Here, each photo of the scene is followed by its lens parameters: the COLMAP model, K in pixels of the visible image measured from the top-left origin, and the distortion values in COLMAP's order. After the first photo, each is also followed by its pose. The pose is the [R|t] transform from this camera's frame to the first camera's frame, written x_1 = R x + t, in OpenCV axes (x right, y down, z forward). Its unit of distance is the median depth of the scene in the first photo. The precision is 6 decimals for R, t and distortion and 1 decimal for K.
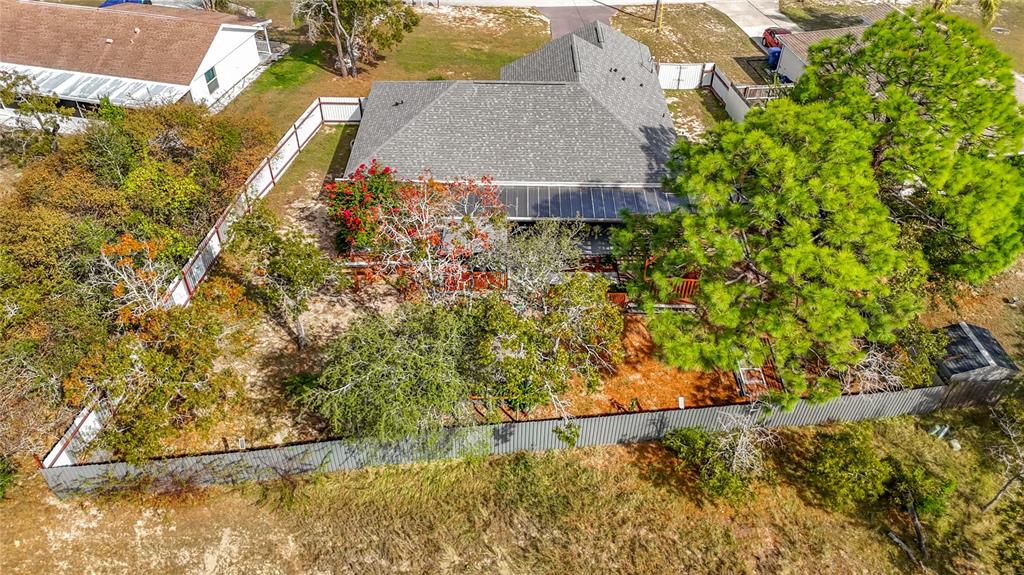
lens RADIAL K [[764.9, 0, 512.0], [0, 764.9, 287.5], [0, 0, 1]] dist [0.048786, -0.007254]
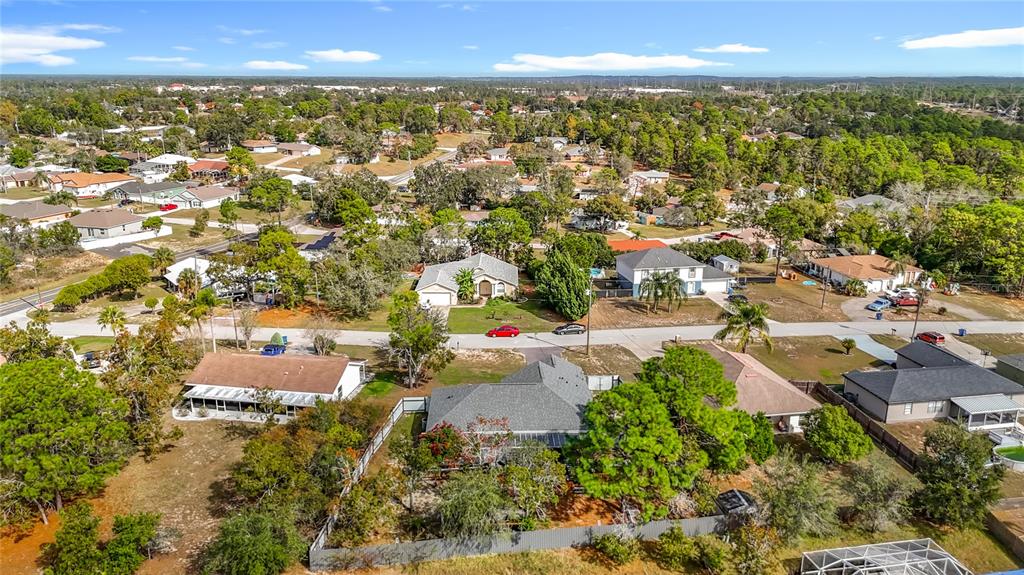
lens RADIAL K [[764.9, 0, 512.0], [0, 764.9, 287.5], [0, 0, 1]] dist [0.048786, -0.007254]
pose [[0.998938, -0.022811, 0.040028, -0.066968], [0.037383, 0.909118, -0.414858, 0.325350], [-0.026927, 0.415914, 0.909005, -0.896815]]
